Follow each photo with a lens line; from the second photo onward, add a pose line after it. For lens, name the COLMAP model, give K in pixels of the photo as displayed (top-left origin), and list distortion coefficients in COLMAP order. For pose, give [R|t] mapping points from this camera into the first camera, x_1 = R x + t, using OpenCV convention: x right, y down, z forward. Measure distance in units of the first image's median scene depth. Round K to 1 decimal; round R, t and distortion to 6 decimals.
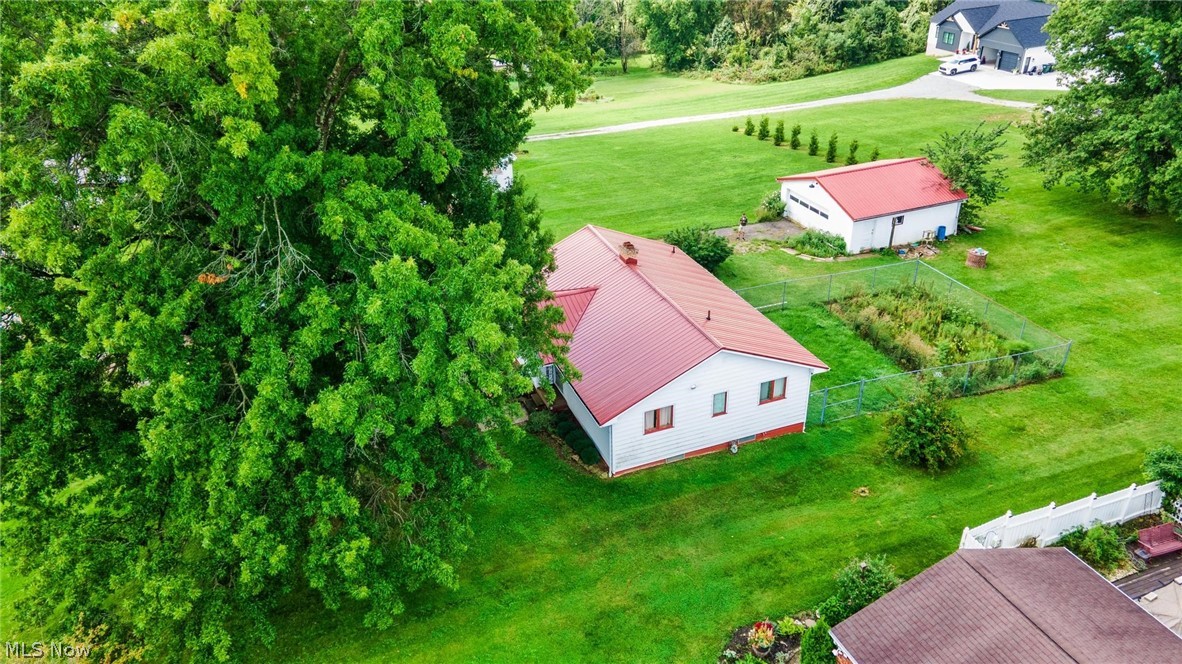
lens RADIAL K [[857.3, 0, 589.4], [0, 857.3, 336.3], [0, 0, 1]] dist [0.034251, 0.027065]
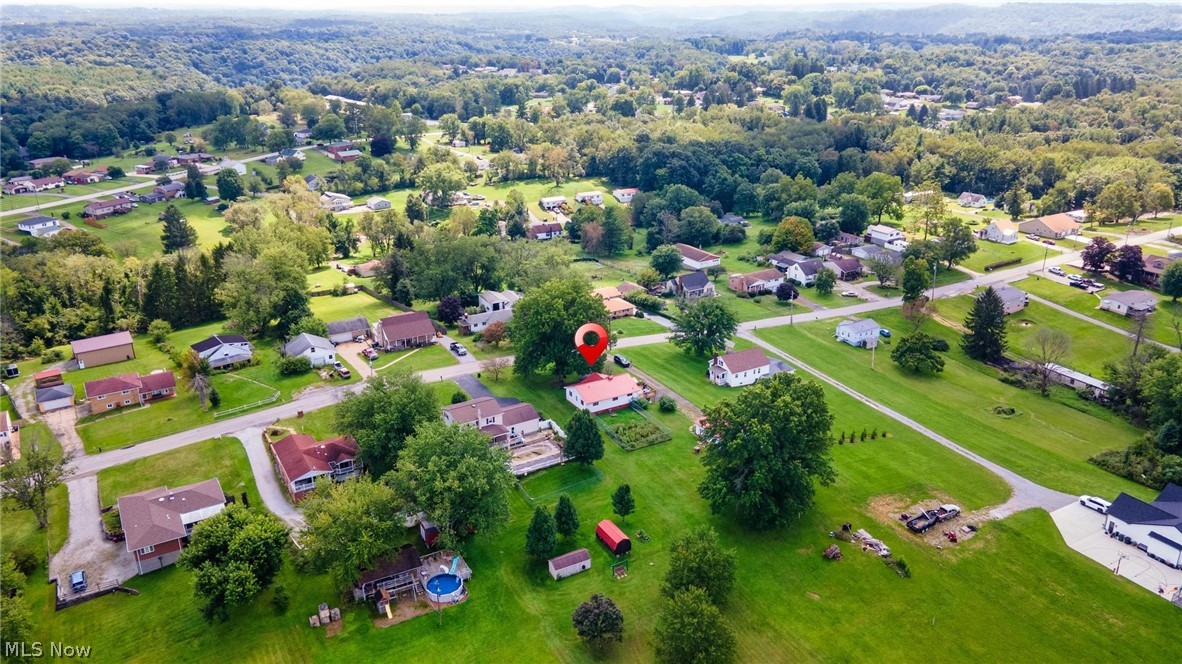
lens RADIAL K [[857.3, 0, 589.4], [0, 857.3, 336.3], [0, 0, 1]] dist [0.034251, 0.027065]
pose [[0.143016, 0.385662, -0.911488, 2.939112], [-0.483317, 0.830891, 0.275726, -1.055529], [0.863685, 0.401105, 0.305228, -0.434880]]
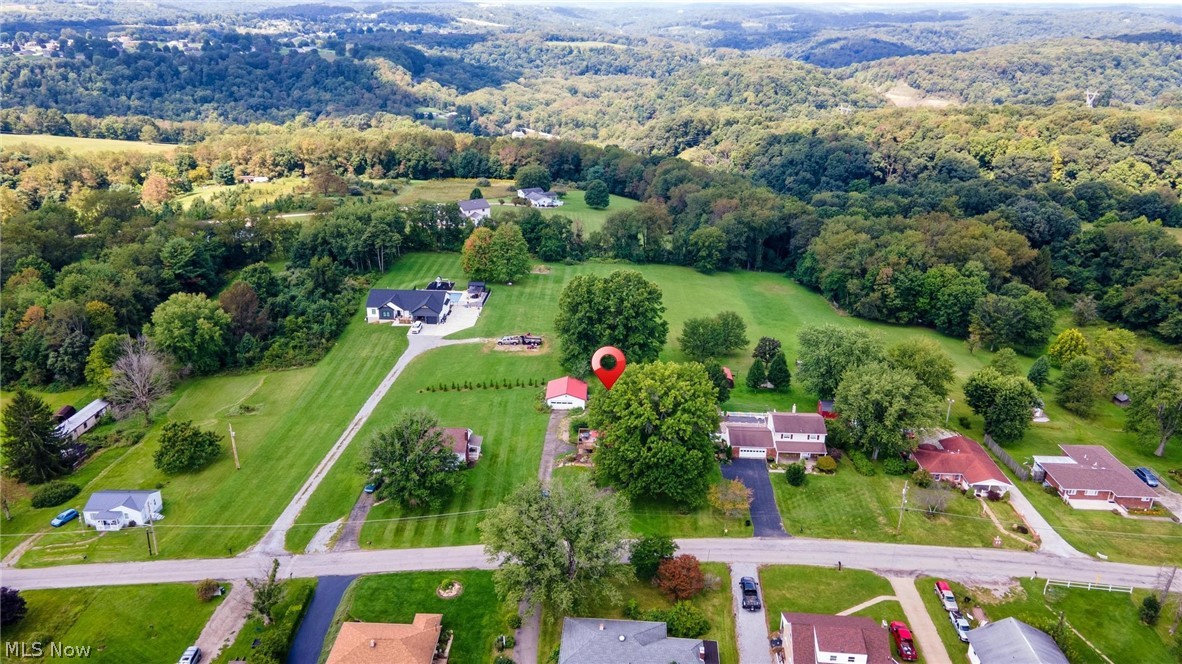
lens RADIAL K [[857.3, 0, 589.4], [0, 857.3, 336.3], [0, 0, 1]] dist [0.034251, 0.027065]
pose [[0.403329, -0.302791, 0.863506, -2.444025], [0.423417, 0.898318, 0.117227, -0.725253], [-0.811199, 0.318342, 0.490525, -0.727789]]
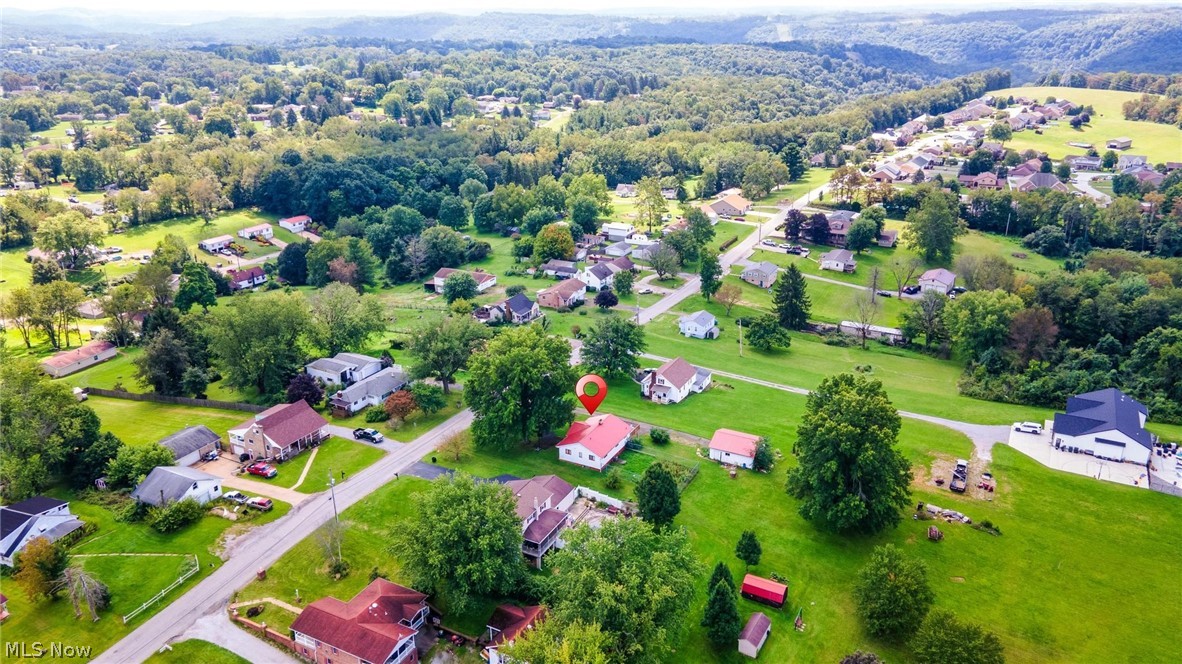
lens RADIAL K [[857.3, 0, 589.4], [0, 857.3, 336.3], [0, 0, 1]] dist [0.034251, 0.027065]
pose [[0.643653, 0.298714, -0.704614, 1.996224], [-0.384890, 0.922124, 0.039335, -0.438531], [0.661491, 0.245881, 0.708500, -1.493434]]
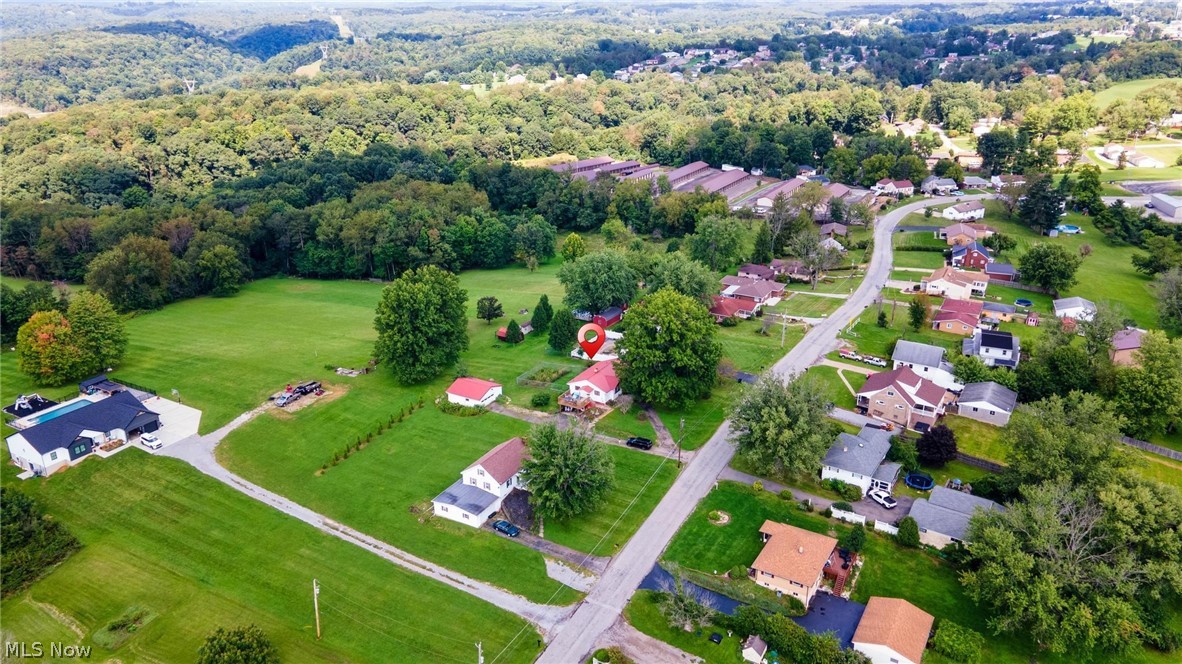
lens RADIAL K [[857.3, 0, 589.4], [0, 857.3, 336.3], [0, 0, 1]] dist [0.034251, 0.027065]
pose [[-0.606237, -0.262643, 0.750663, -2.379815], [0.410665, 0.704931, 0.578296, -2.067002], [-0.681051, 0.658856, -0.319497, 1.674023]]
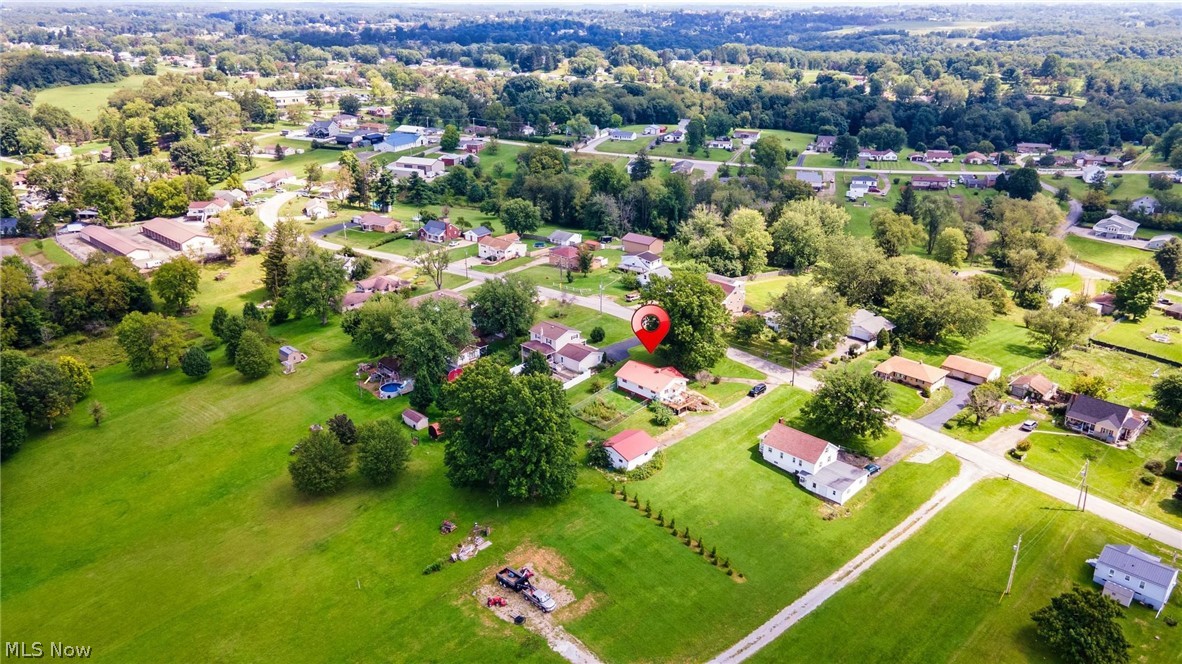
lens RADIAL K [[857.3, 0, 589.4], [0, 857.3, 336.3], [0, 0, 1]] dist [0.034251, 0.027065]
pose [[-0.920774, 0.169965, -0.351124, 1.435535], [-0.166332, 0.643114, 0.747488, -2.615417], [0.352859, 0.746670, -0.563891, 2.390254]]
